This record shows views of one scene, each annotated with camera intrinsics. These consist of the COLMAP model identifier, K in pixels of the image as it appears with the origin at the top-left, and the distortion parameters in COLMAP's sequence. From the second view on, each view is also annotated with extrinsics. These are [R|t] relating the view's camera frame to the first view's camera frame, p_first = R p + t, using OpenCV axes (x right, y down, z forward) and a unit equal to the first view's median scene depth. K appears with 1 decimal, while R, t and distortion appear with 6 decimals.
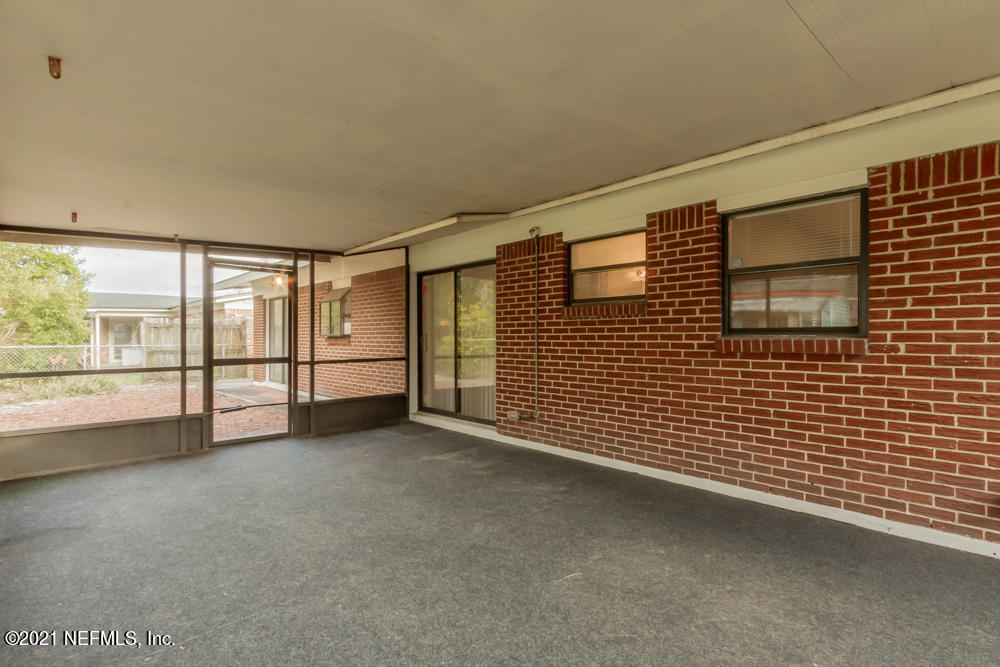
lens RADIAL K [[504.2, 0, 500.7], [0, 504.2, 339.6], [0, 0, 1]] dist [0.000197, 0.000063]
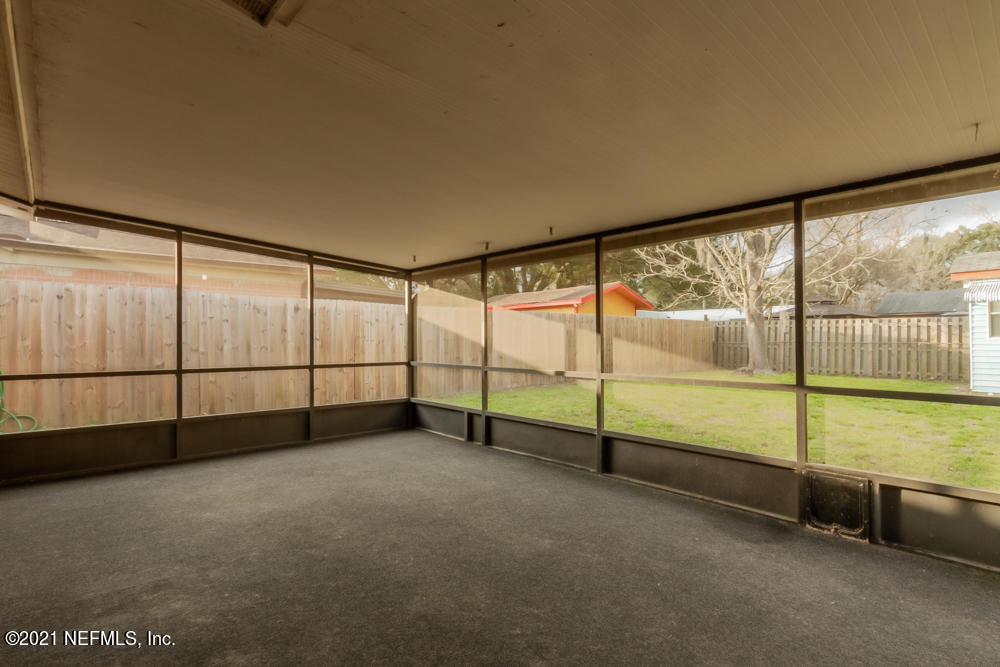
lens RADIAL K [[474.2, 0, 501.5], [0, 474.2, 334.2], [0, 0, 1]] dist [0.000344, -0.000008]
pose [[-0.999980, 0.005837, -0.002407, -0.261882], [0.005857, 0.999949, -0.008175, -0.008670], [0.002359, -0.008189, -0.999964, 1.384330]]
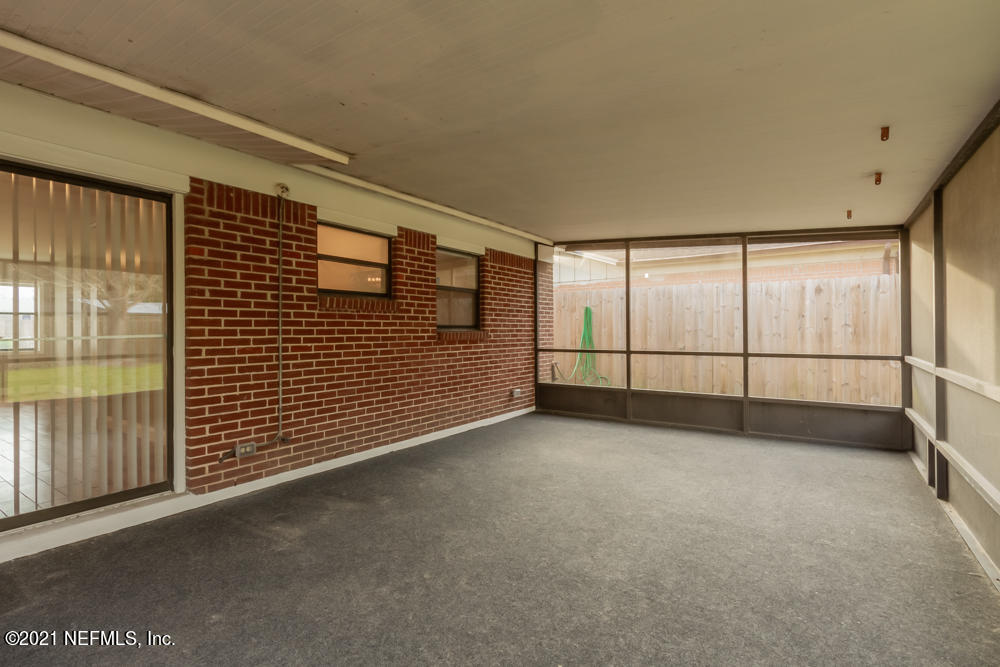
lens RADIAL K [[474.2, 0, 501.5], [0, 474.2, 334.2], [0, 0, 1]] dist [0.000344, -0.000008]
pose [[-0.243690, -0.002676, 0.969849, -0.794010], [0.012190, 0.999909, 0.005822, -0.001100], [-0.969776, 0.013242, -0.243636, 0.985712]]
